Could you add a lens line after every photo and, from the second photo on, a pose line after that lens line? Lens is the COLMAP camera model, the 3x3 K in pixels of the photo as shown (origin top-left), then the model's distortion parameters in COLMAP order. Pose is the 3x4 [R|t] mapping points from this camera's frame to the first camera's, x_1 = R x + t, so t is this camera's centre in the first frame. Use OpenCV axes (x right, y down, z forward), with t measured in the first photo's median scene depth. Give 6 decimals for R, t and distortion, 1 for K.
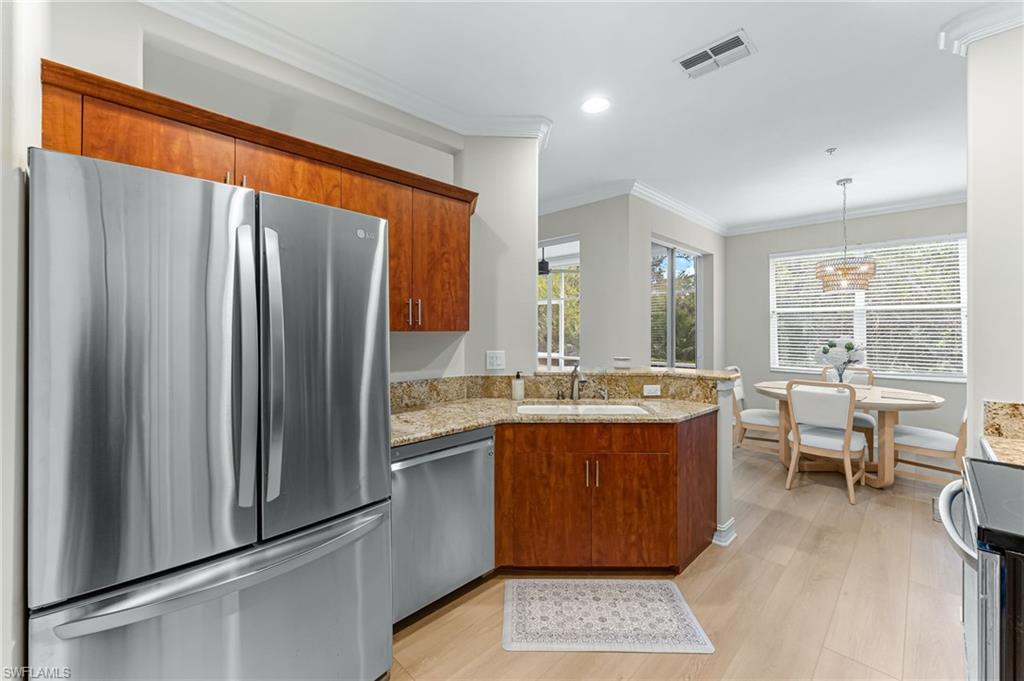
lens RADIAL K [[417.0, 0, 513.6], [0, 417.0, 325.7], [0, 0, 1]] dist [-0.001074, -0.000178]
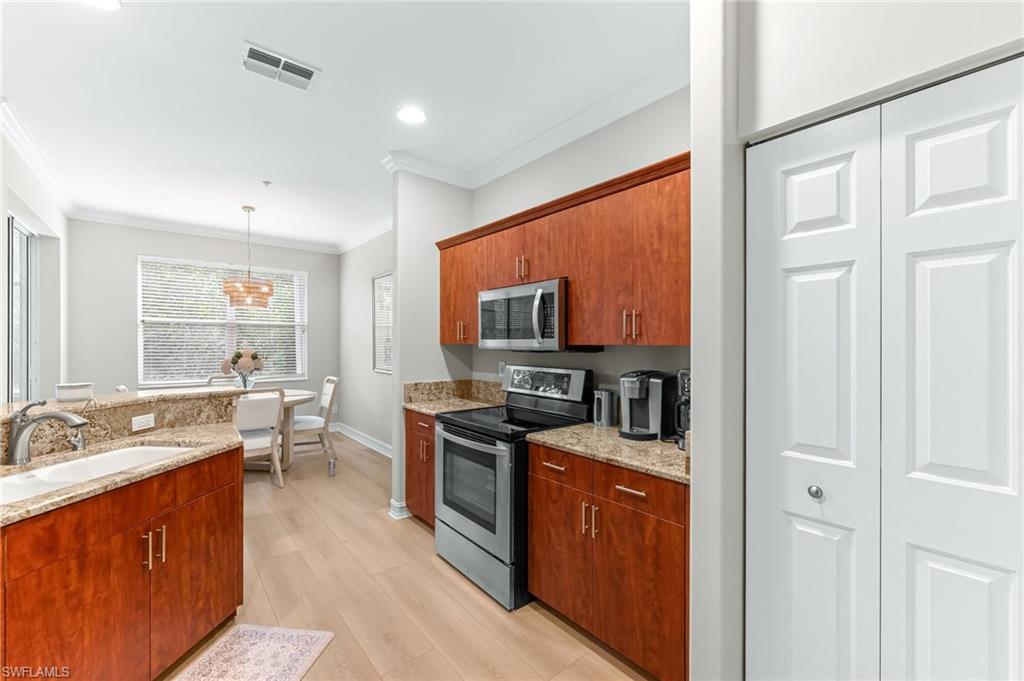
lens RADIAL K [[417.5, 0, 512.0], [0, 417.5, 340.5], [0, 0, 1]] dist [-0.001499, -0.000138]
pose [[0.091376, 0.003242, 0.995811, -0.384136], [-0.011853, 0.999927, -0.002168, 0.001346], [-0.995746, -0.011605, 0.091408, 0.290282]]
